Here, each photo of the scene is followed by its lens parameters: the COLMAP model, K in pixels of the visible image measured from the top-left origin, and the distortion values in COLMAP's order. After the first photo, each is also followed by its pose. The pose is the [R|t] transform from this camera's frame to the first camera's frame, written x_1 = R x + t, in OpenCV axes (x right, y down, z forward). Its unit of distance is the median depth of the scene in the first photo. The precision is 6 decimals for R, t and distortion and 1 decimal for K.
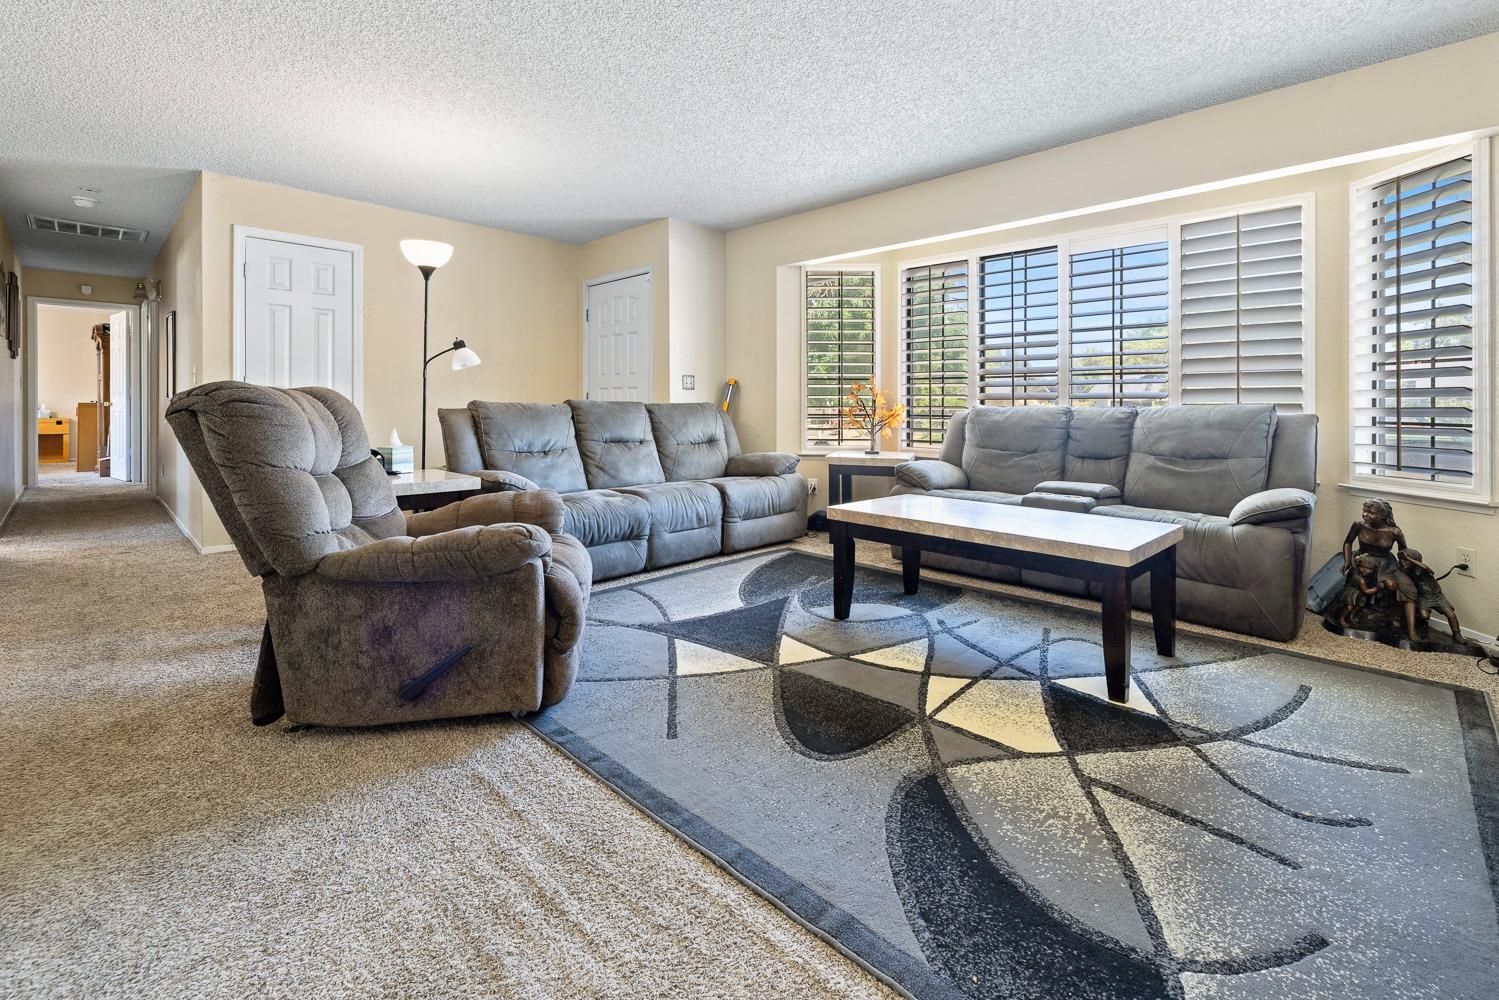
lens RADIAL K [[659.8, 0, 757.1], [0, 659.8, 404.5], [0, 0, 1]] dist [-0.001044, 0.000030]
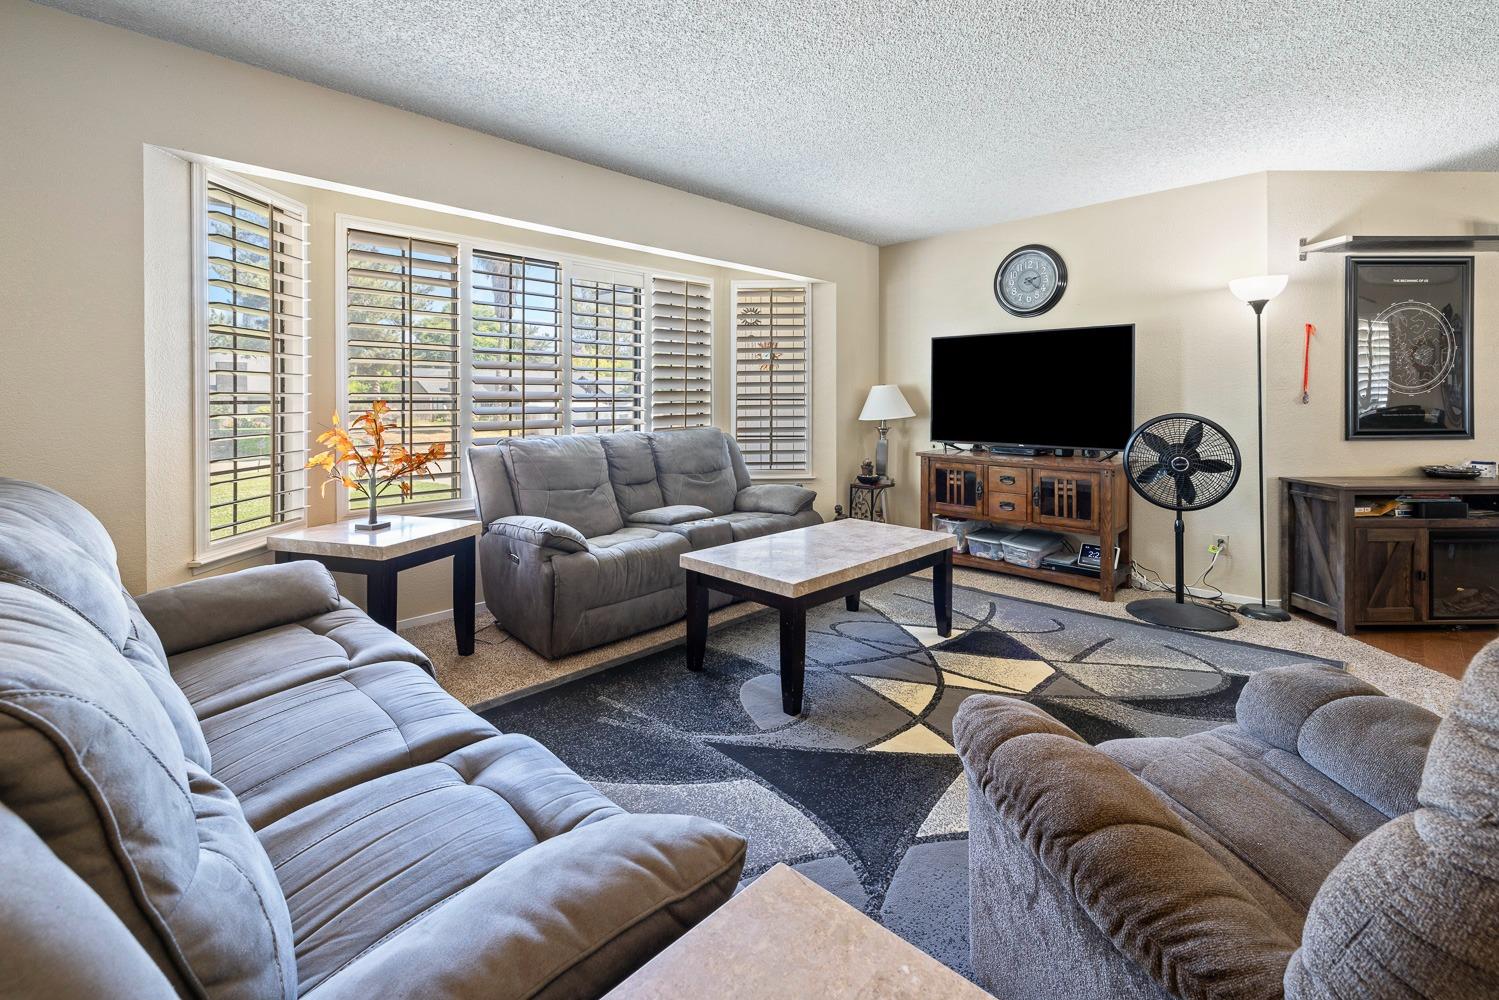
lens RADIAL K [[664.6, 0, 745.6], [0, 664.6, 400.6], [0, 0, 1]] dist [0.000523, -0.000250]
pose [[-0.000288, -0.008425, 0.999964, -0.616467], [0.000589, 0.999964, 0.008425, -0.067399], [-1.000000, 0.000592, -0.000283, 0.920774]]
